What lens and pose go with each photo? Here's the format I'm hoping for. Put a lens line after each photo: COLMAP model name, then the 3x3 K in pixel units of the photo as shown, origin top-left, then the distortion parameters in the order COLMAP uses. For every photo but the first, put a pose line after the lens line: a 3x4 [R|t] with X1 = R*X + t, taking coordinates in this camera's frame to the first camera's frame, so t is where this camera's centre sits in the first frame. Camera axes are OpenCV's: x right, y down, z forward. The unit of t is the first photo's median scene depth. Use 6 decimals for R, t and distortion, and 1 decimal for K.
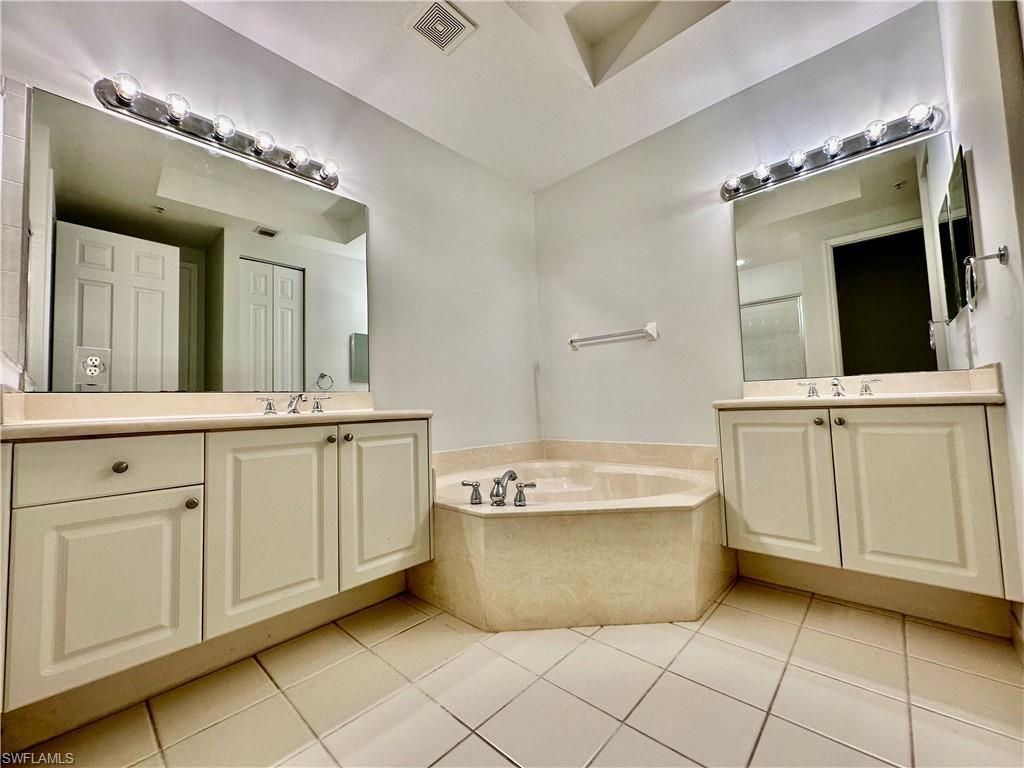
lens RADIAL K [[407.3, 0, 513.6], [0, 407.3, 382.5], [0, 0, 1]] dist [-0.007567, 0.000047]
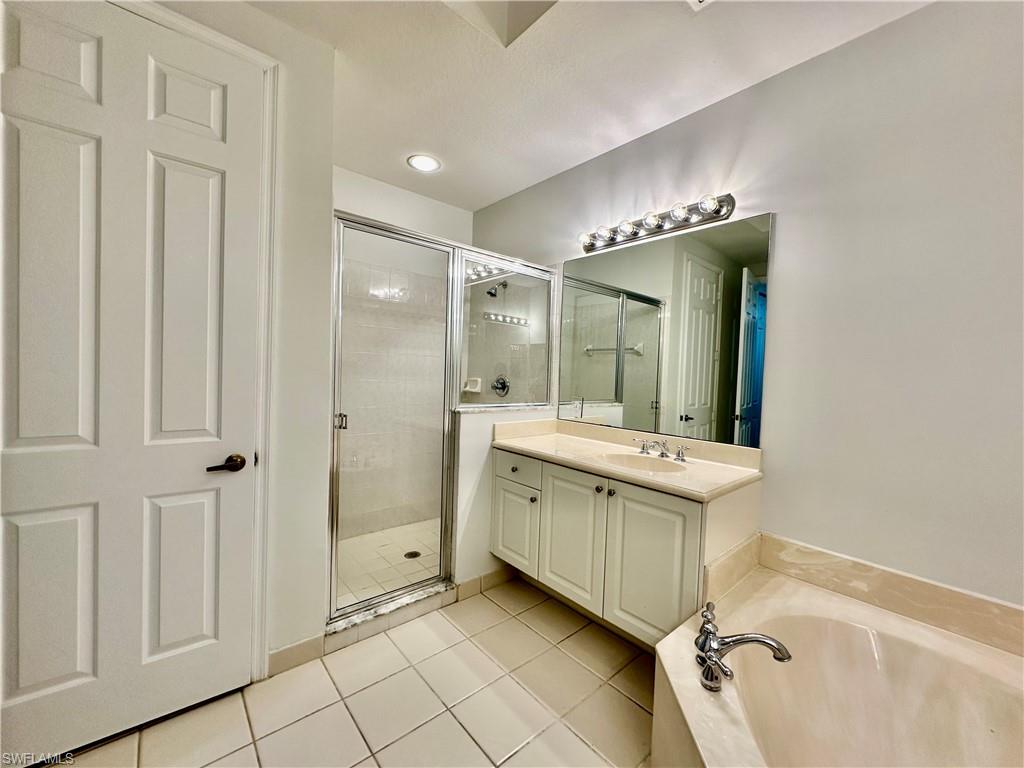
lens RADIAL K [[407.3, 0, 513.5], [0, 407.3, 383.4], [0, 0, 1]] dist [-0.007567, 0.000047]
pose [[-0.105882, 0.054077, -0.992907, 0.775952], [0.022214, 0.998400, 0.052007, -0.246824], [0.994131, -0.016550, -0.106914, 0.914521]]
